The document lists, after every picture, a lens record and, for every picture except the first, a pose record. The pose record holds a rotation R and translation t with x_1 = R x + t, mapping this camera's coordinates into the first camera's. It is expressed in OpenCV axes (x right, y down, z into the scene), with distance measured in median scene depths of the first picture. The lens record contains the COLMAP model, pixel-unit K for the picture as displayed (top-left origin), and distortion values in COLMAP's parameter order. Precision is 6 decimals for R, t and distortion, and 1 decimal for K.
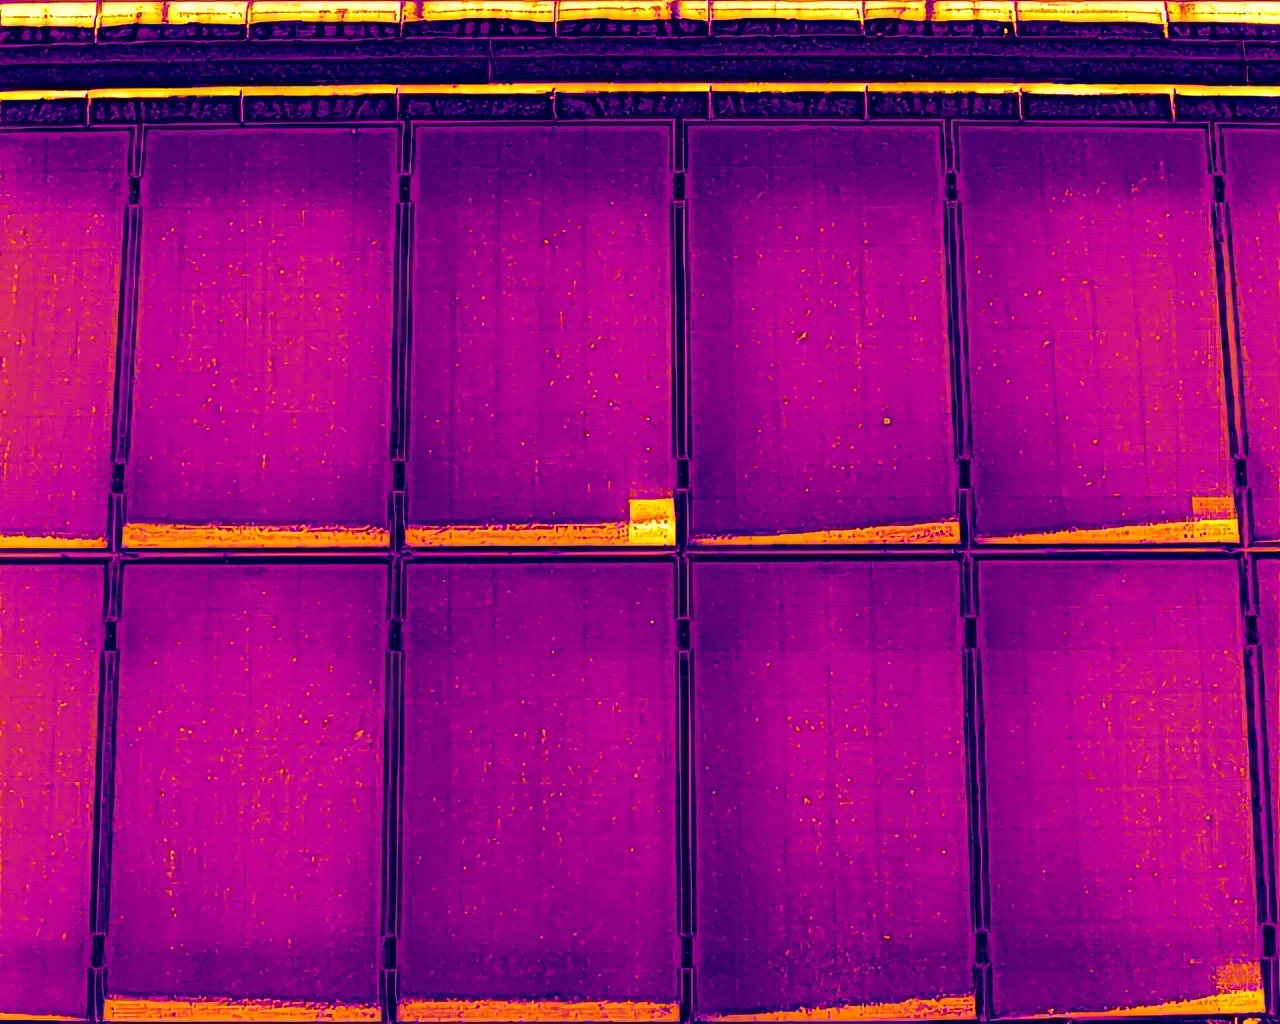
lens RADIAL K [[2093.5, 0, 637.3], [0, 2093.5, 485.1], [0, 0, 1]] dist [-0.141946, 0.007491]
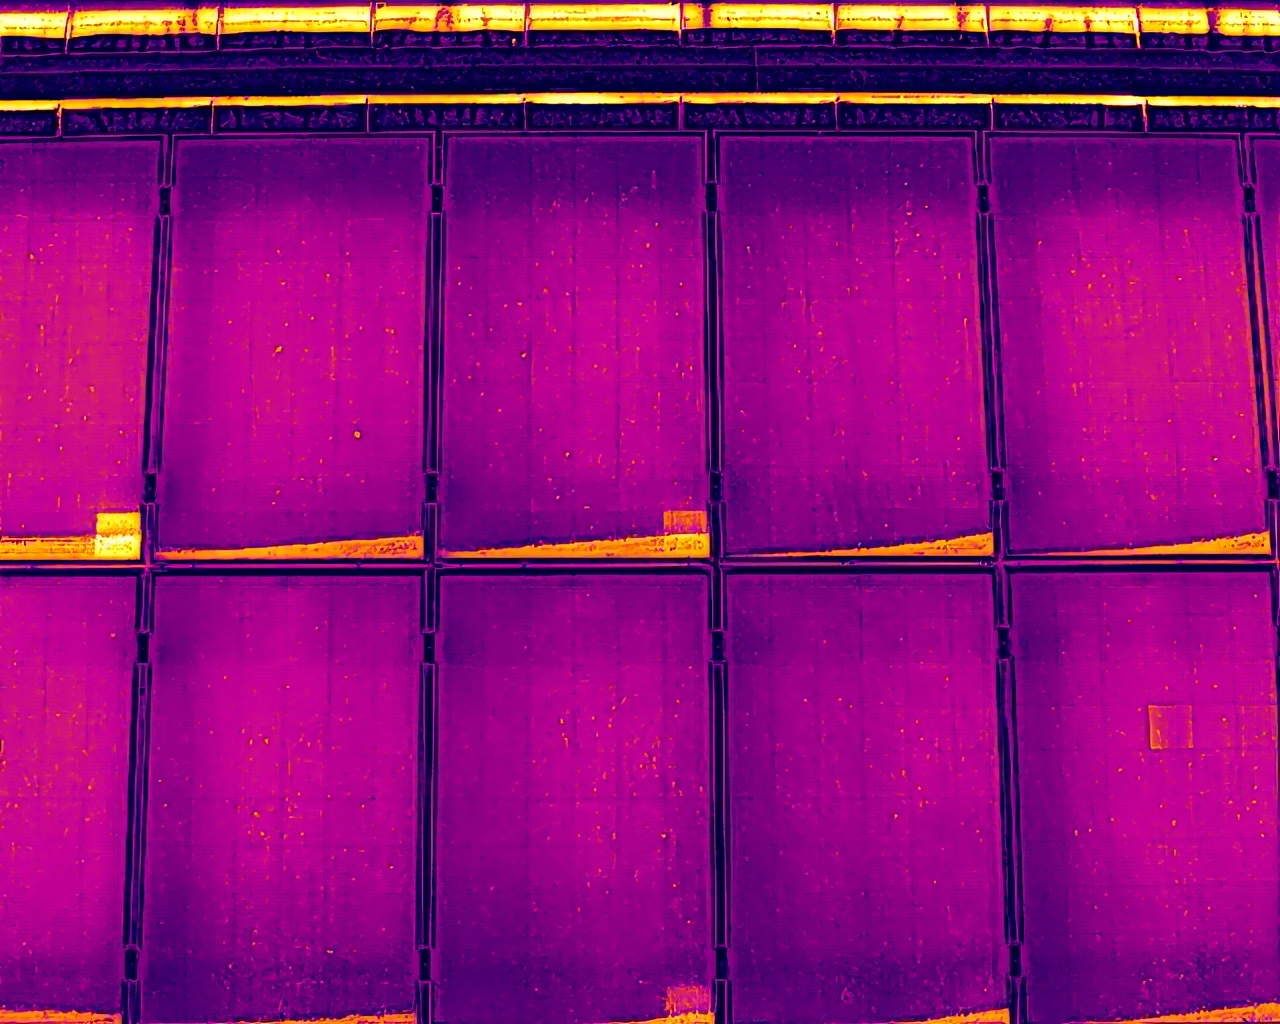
lens RADIAL K [[2091.0, 0, 642.8], [0, 2091.0, 514.8], [0, 0, 1]] dist [-0.104781, -0.123087]
pose [[0.999965, 0.000556, -0.008390, 0.254338], [-0.000484, 0.999963, 0.008557, -0.000972], [0.008395, -0.008553, 0.999928, 0.004583]]
